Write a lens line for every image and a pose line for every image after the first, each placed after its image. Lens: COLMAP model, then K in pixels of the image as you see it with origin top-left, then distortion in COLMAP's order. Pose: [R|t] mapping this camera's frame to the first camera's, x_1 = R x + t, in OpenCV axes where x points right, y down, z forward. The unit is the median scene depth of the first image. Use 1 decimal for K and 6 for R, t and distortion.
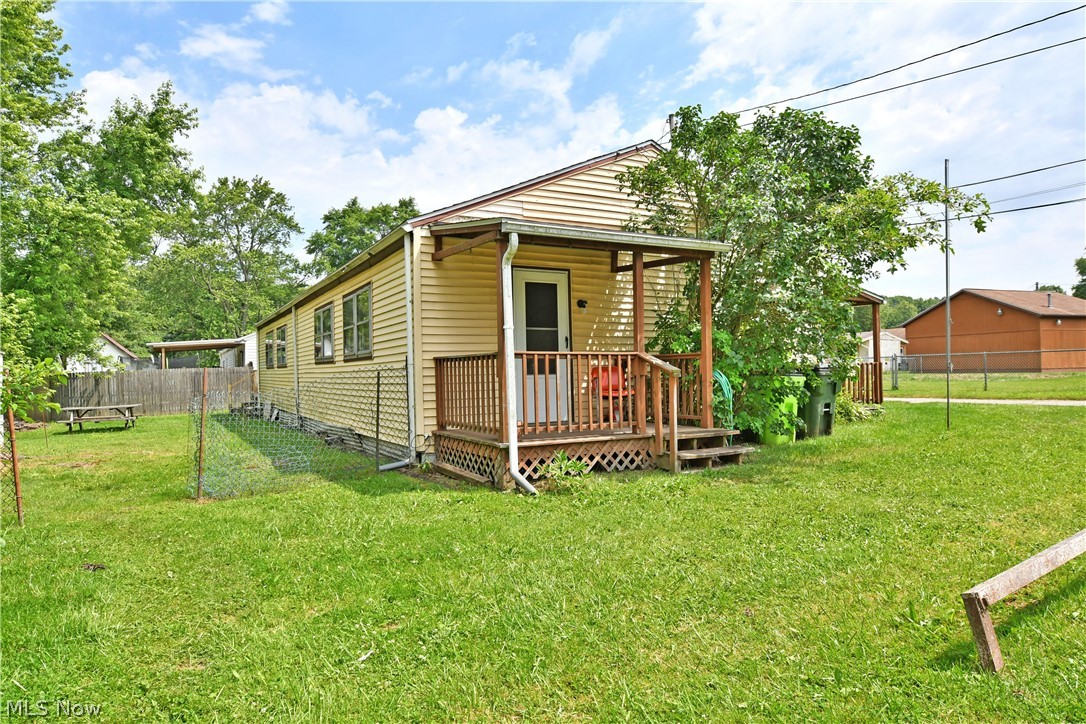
lens RADIAL K [[677.8, 0, 544.6], [0, 677.8, 366.6], [0, 0, 1]] dist [-0.011207, -0.004960]
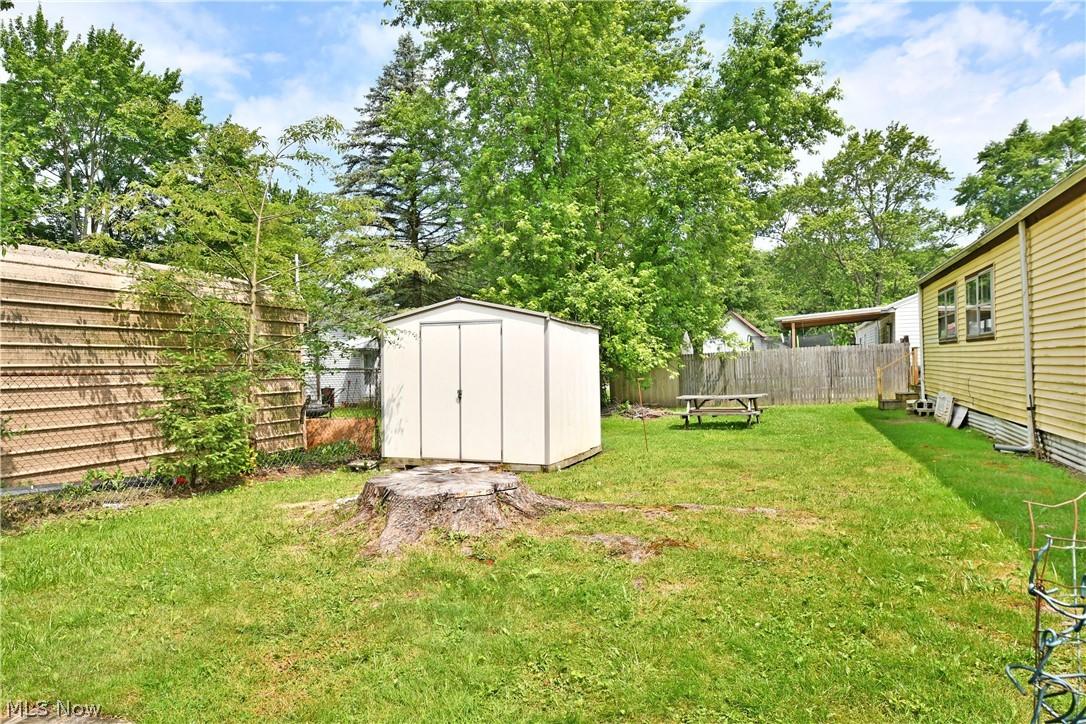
lens RADIAL K [[677.8, 0, 544.6], [0, 677.8, 366.6], [0, 0, 1]] dist [-0.011207, -0.004960]
pose [[0.647689, 0.004393, -0.761893, -0.078630], [0.017312, 0.999640, 0.020481, 0.002450], [0.761709, -0.026455, 0.647380, 0.138408]]
